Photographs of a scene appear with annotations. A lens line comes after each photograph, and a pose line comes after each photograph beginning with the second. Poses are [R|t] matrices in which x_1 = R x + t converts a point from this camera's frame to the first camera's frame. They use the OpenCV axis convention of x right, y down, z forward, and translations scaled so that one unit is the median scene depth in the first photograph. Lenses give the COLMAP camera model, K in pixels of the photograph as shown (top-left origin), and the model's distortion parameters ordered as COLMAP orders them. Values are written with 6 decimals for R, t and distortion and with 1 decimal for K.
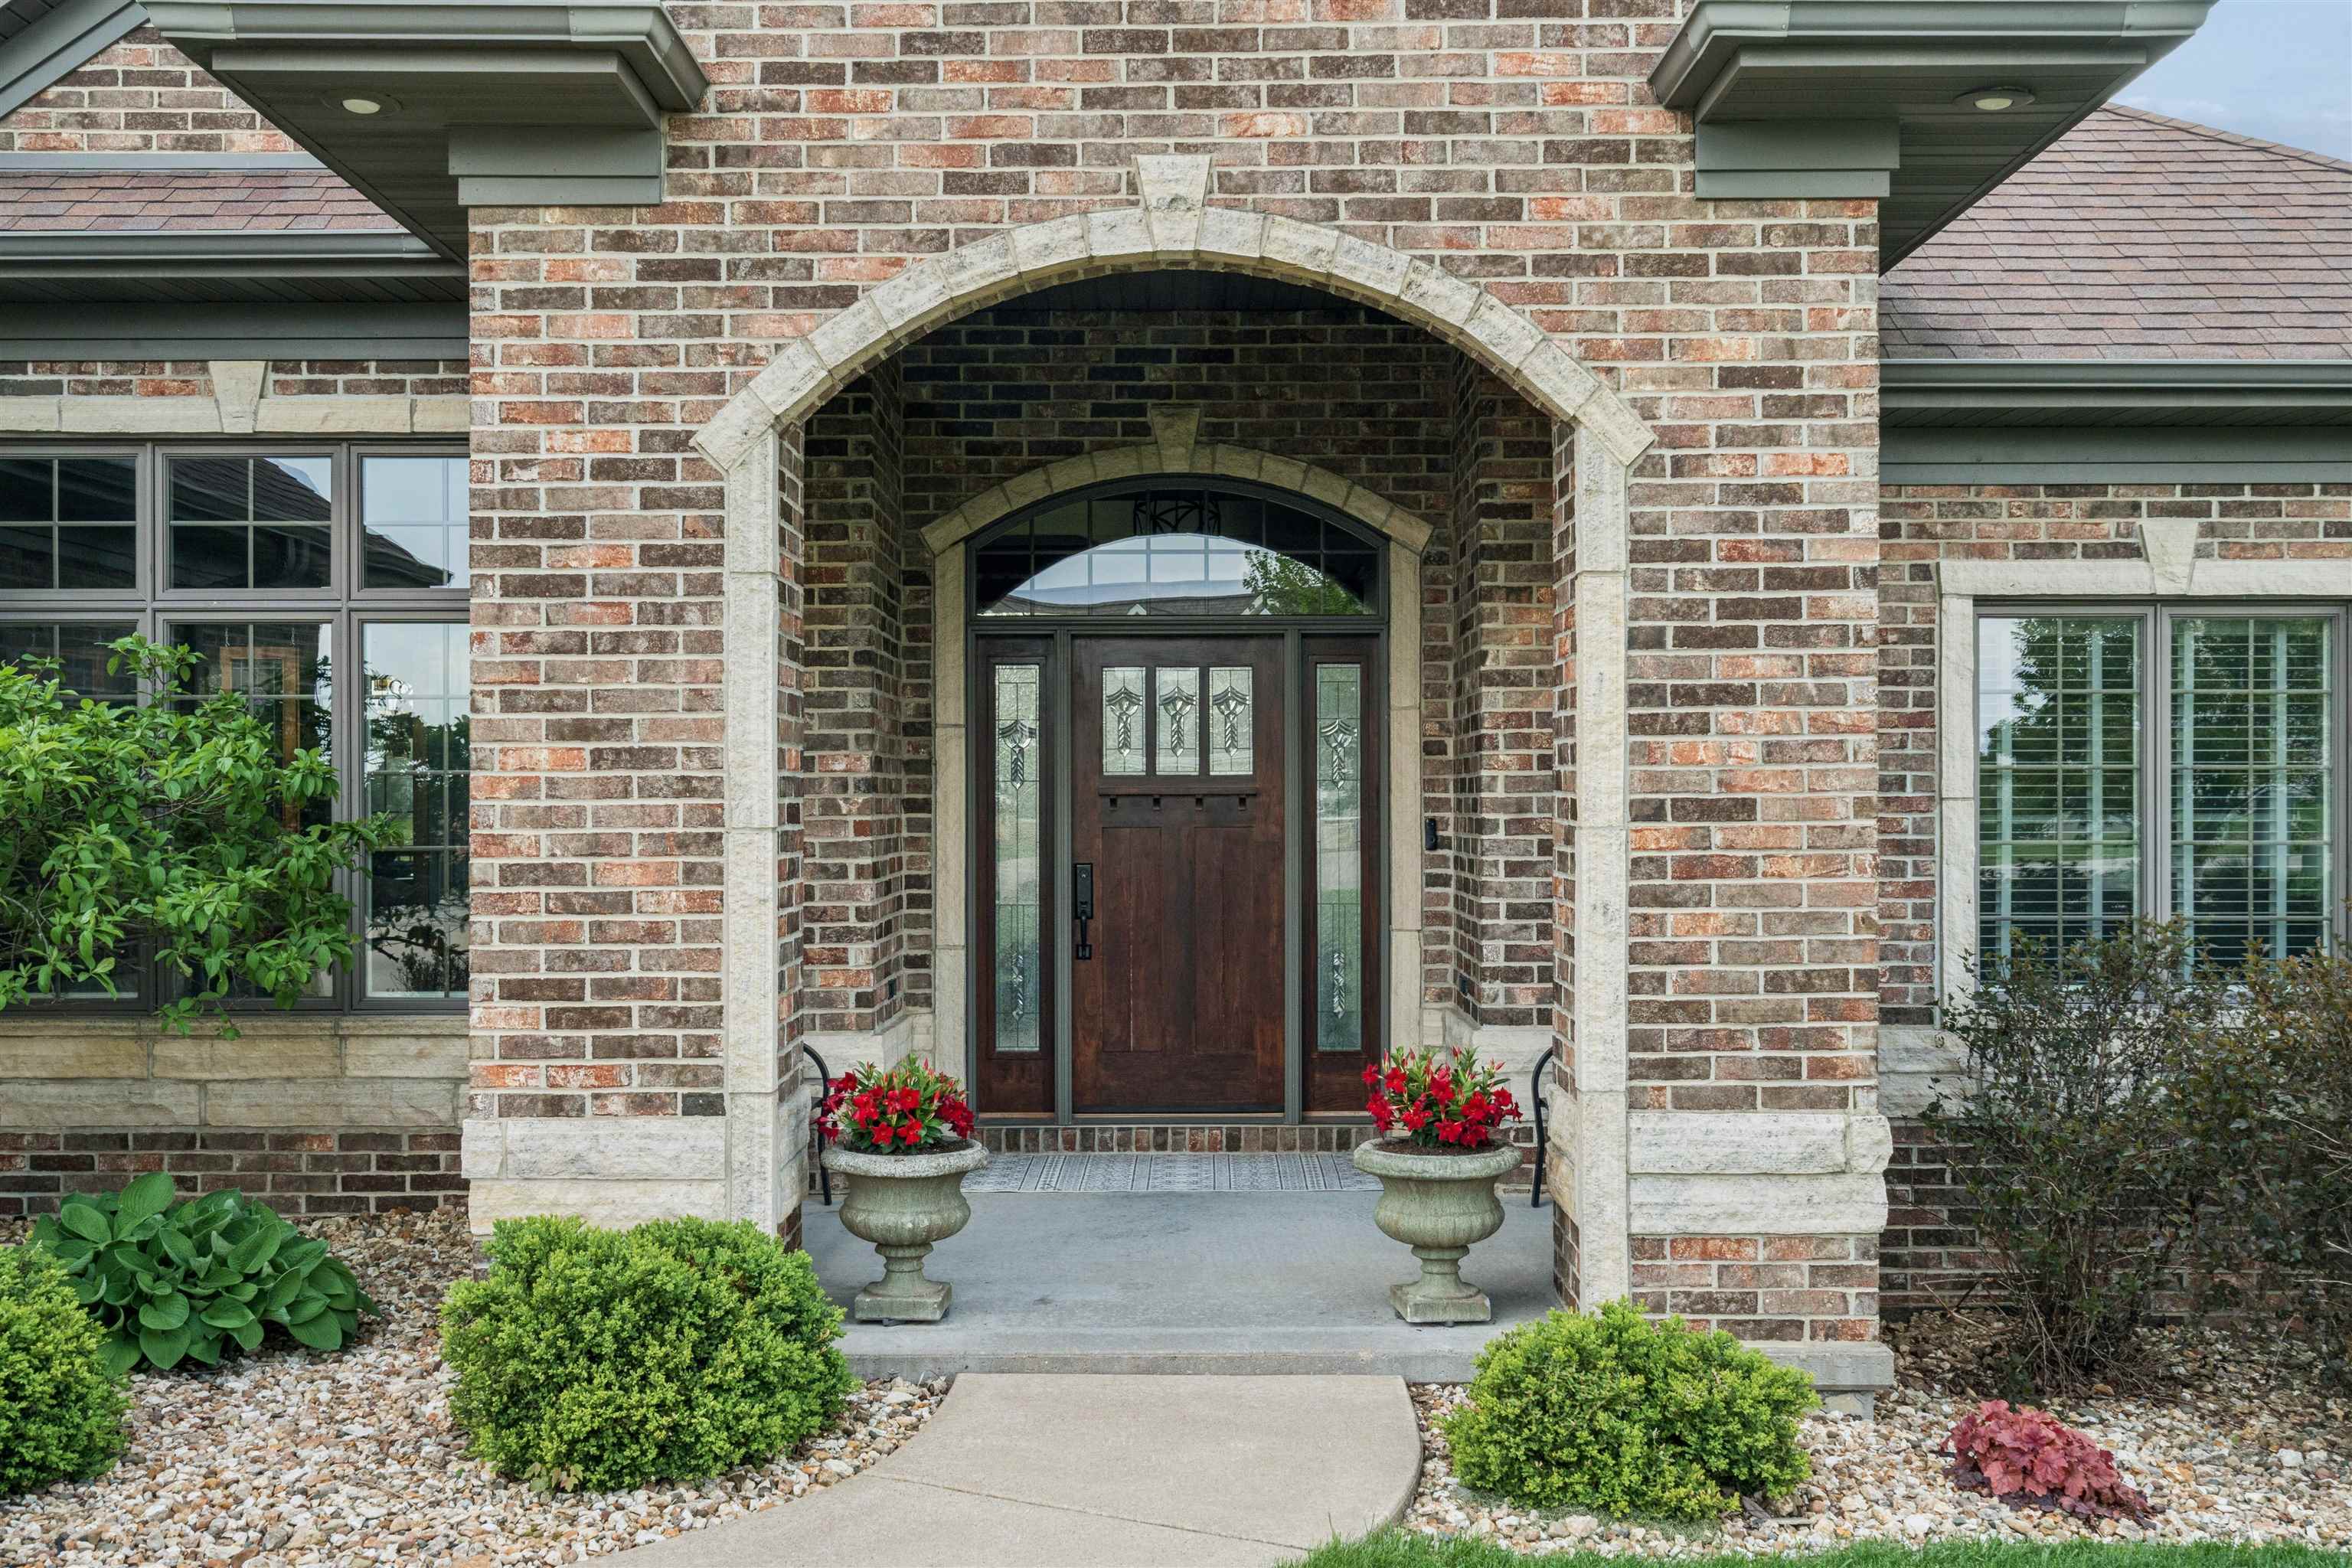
lens RADIAL K [[2304.8, 0, 1177.4], [0, 2304.8, 821.7], [0, 0, 1]] dist [0.014000, 0.003063]
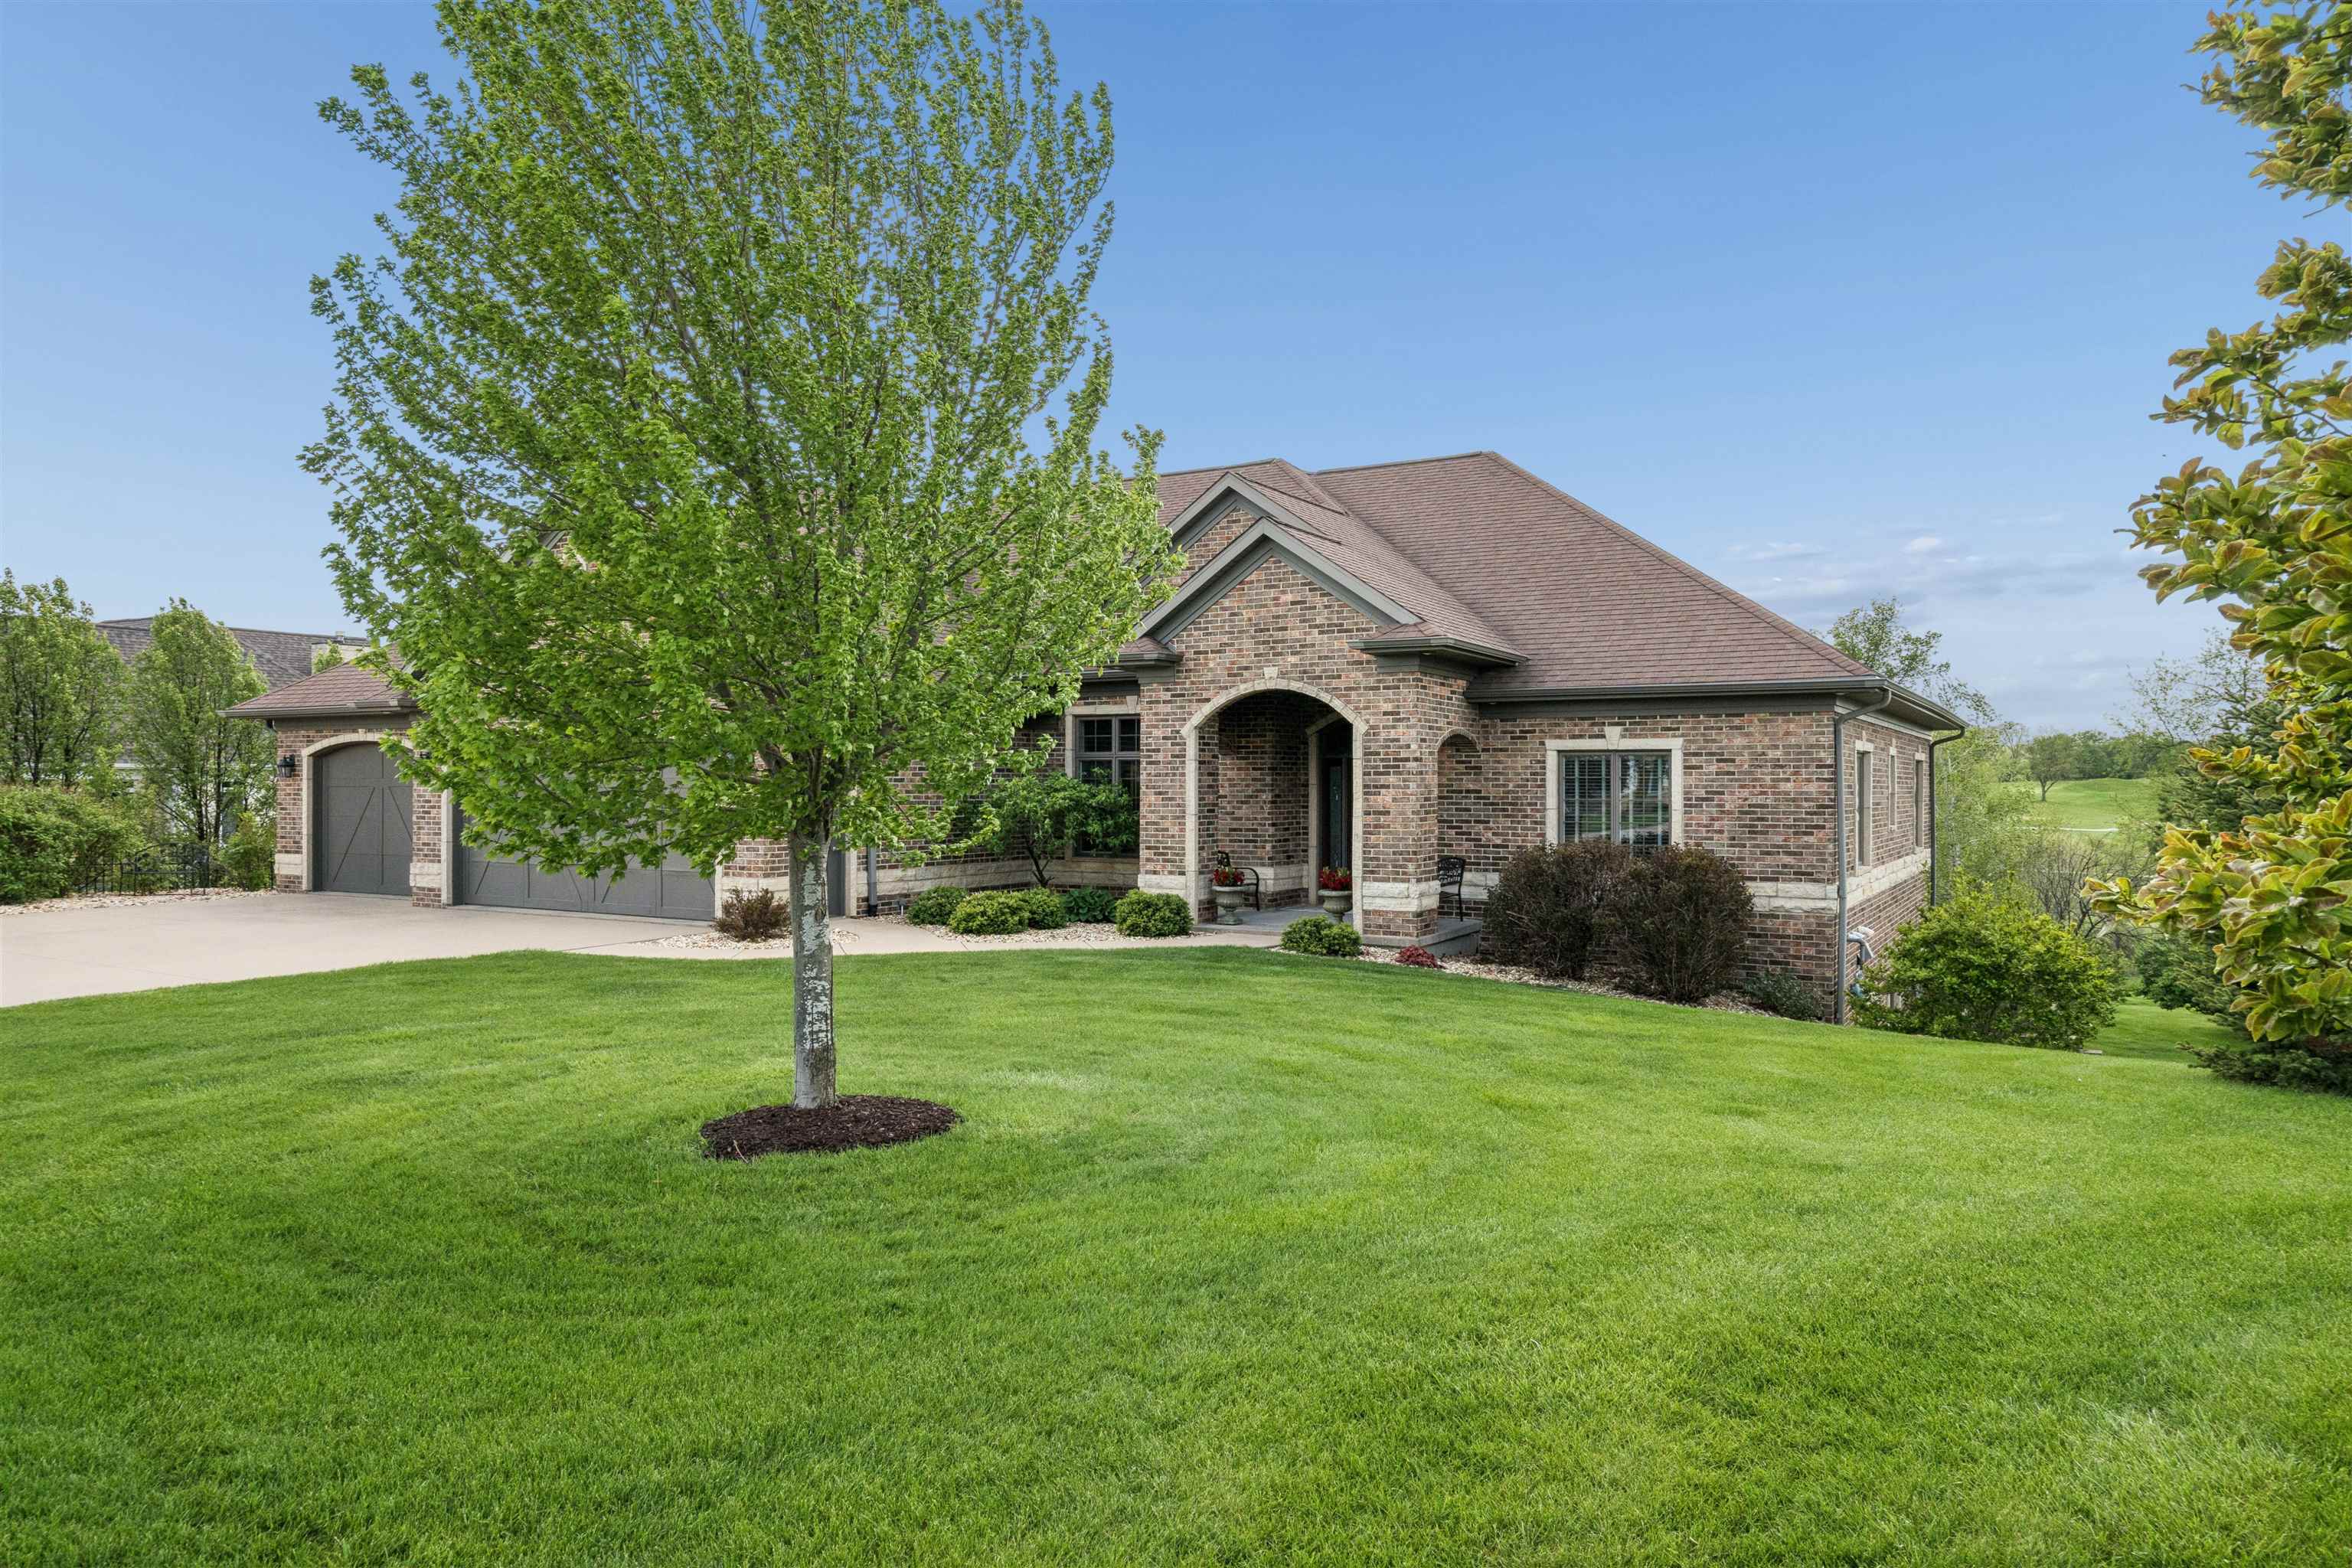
lens RADIAL K [[1580.2, 0, 1176.0], [0, 1580.2, 784.0], [0, 0, 1]] dist [0.000125, -0.000013]
pose [[0.854174, 0.003116, -0.519979, 1.452070], [-0.006344, 0.999970, -0.004429, -0.044035], [0.519949, 0.007082, 0.854168, -1.747797]]
